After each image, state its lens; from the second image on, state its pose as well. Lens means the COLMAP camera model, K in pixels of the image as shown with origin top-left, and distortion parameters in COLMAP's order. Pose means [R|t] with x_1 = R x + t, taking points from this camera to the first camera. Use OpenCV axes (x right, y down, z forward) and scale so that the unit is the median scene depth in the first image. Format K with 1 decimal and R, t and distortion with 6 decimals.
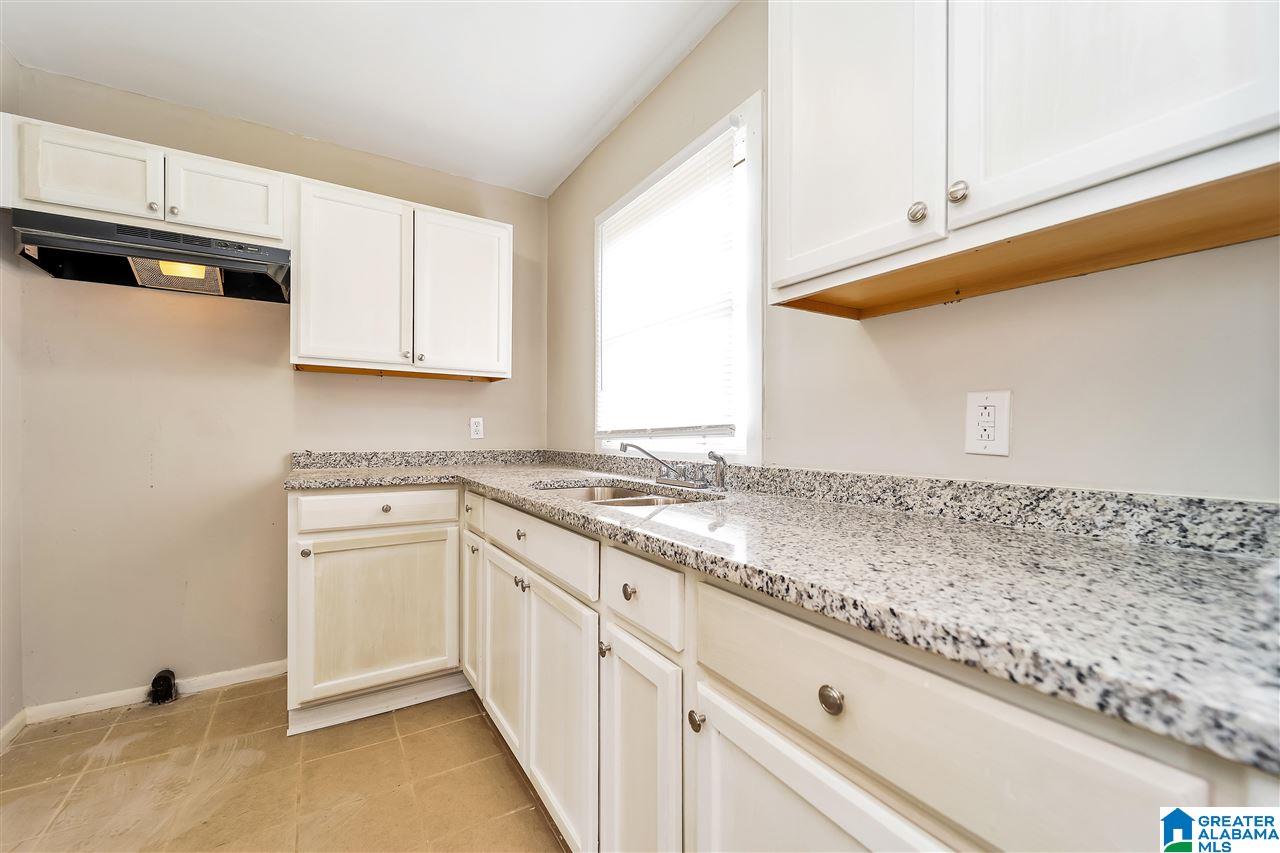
lens RADIAL K [[525.4, 0, 638.3], [0, 525.4, 426.5], [0, 0, 1]] dist [0.000716, -0.000477]
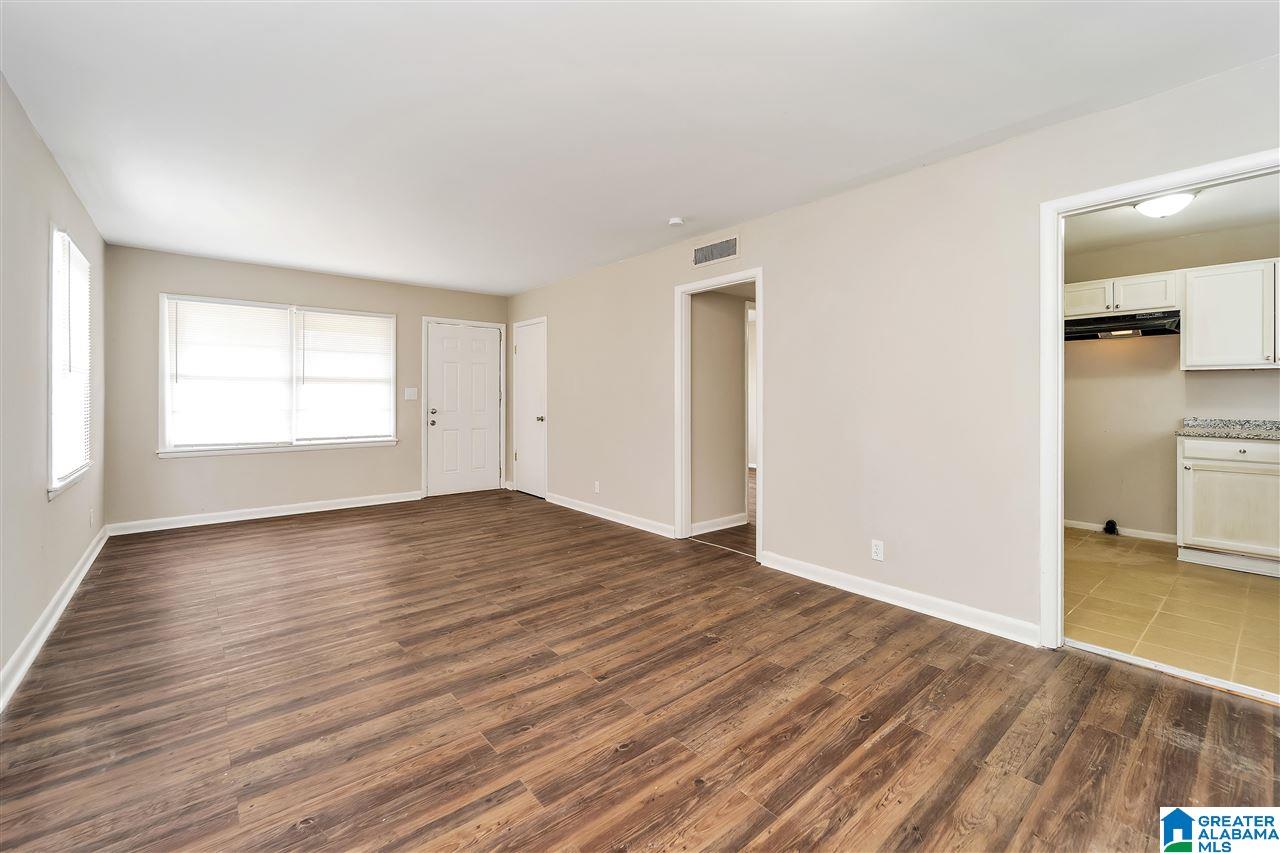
lens RADIAL K [[525.4, 0, 646.4], [0, 525.4, 395.0], [0, 0, 1]] dist [0.000716, -0.000477]
pose [[0.152554, -0.005242, -0.988281, 0.941209], [0.000228, 0.999986, -0.005269, -0.021928], [0.988295, 0.000578, 0.152553, -1.222147]]
